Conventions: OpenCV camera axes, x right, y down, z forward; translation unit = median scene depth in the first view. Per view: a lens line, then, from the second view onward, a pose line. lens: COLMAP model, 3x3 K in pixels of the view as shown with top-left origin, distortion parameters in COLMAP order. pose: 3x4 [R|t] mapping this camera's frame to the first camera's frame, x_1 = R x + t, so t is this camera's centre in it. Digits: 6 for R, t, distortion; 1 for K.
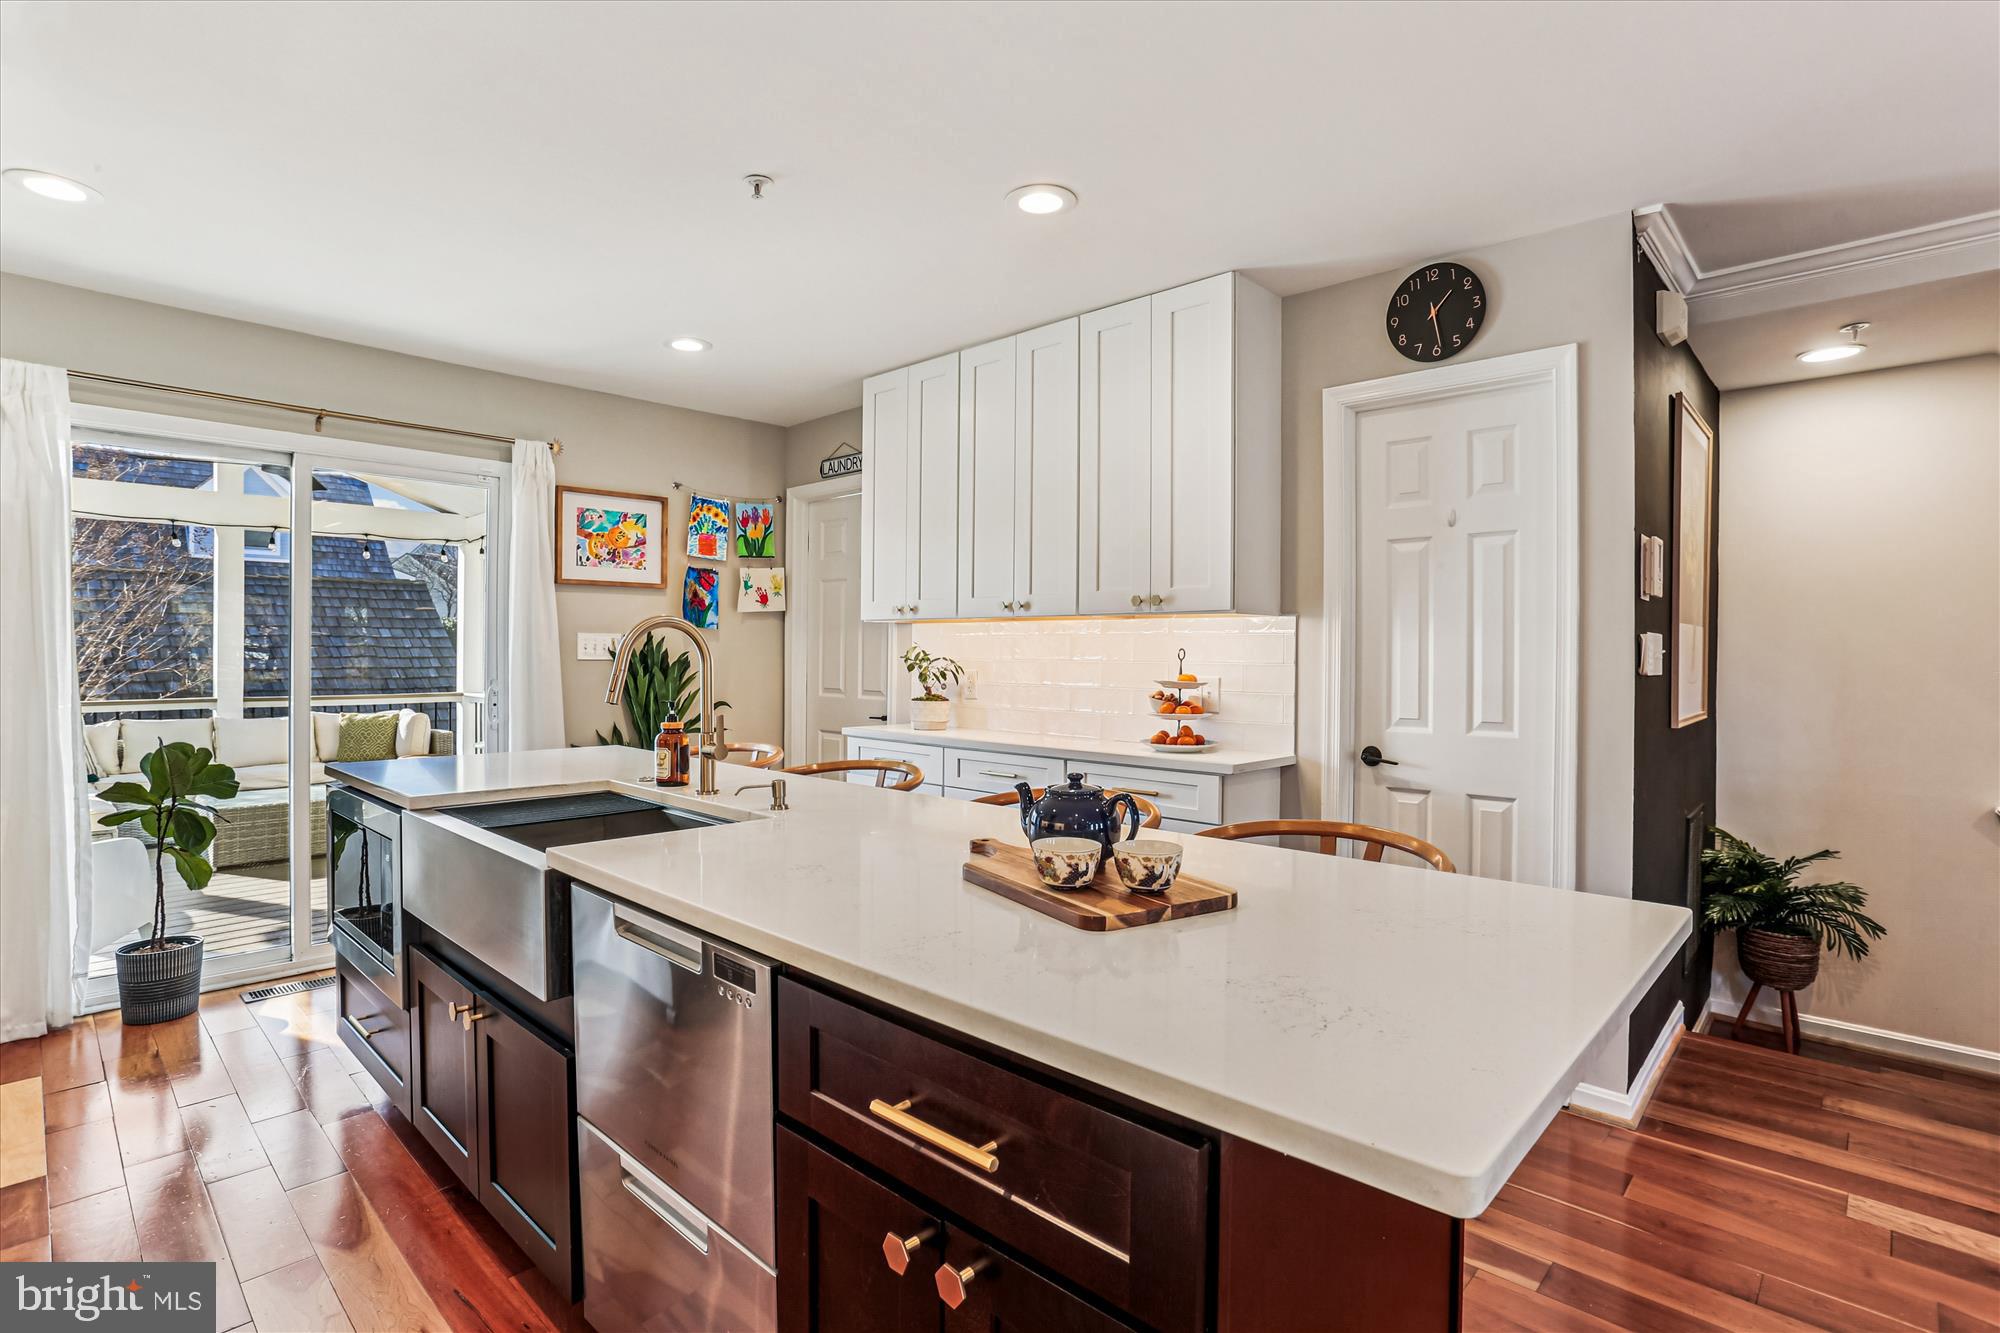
lens RADIAL K [[972.7, 0, 998.0], [0, 972.7, 665.9], [0, 0, 1]] dist [-0.054788, 0.024109]
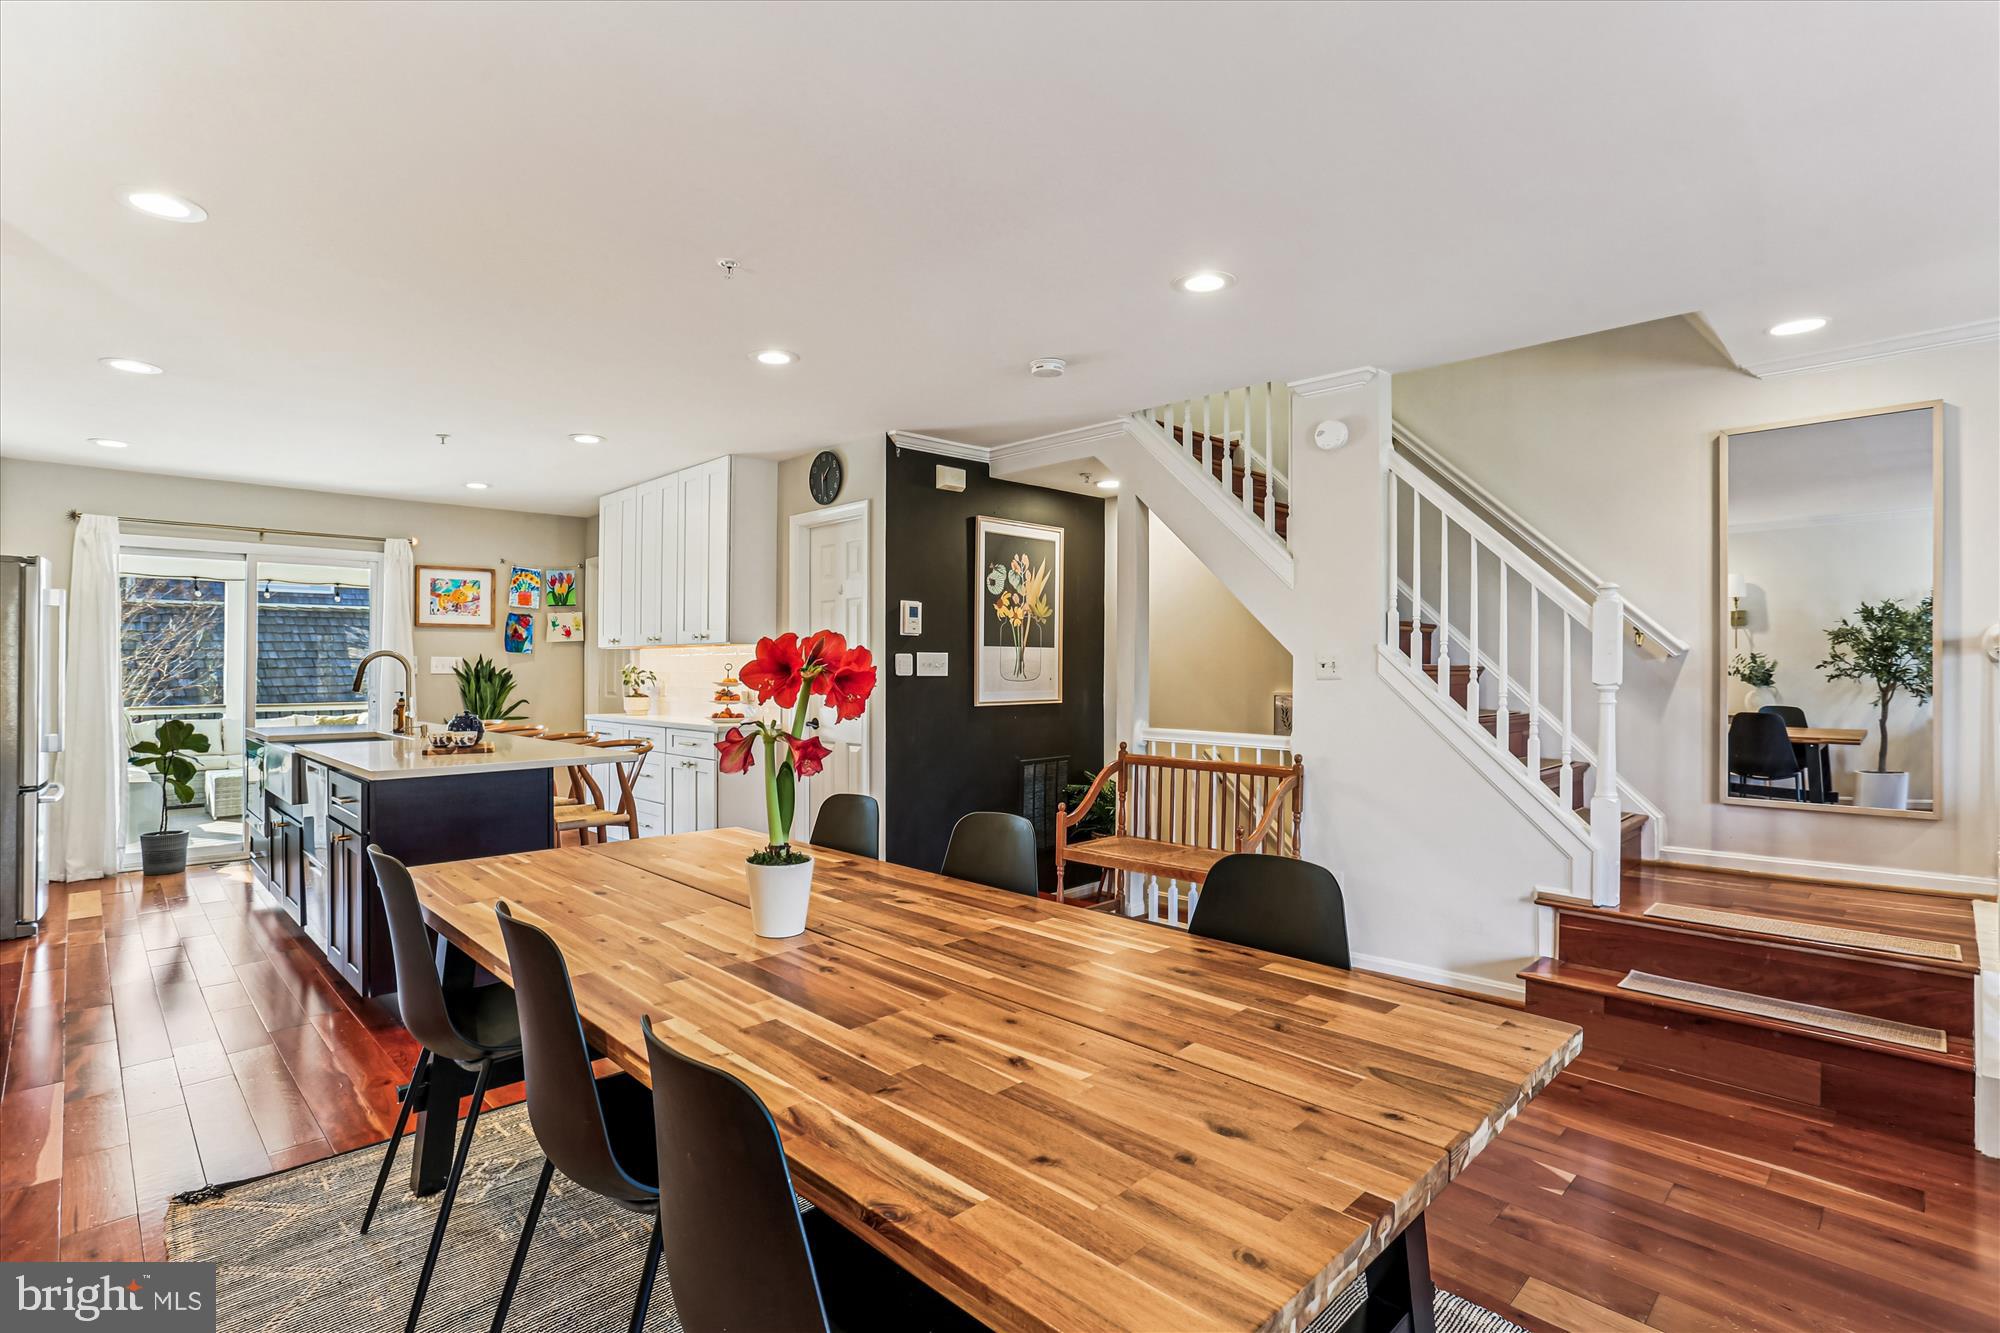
lens RADIAL K [[972.7, 0, 1006.0], [0, 972.7, 661.1], [0, 0, 1]] dist [-0.054788, 0.024109]
pose [[0.999487, -0.009647, -0.030539, 0.595759], [0.009001, 0.999734, -0.021240, 0.015515], [0.030736, 0.020954, 0.999308, -0.582757]]
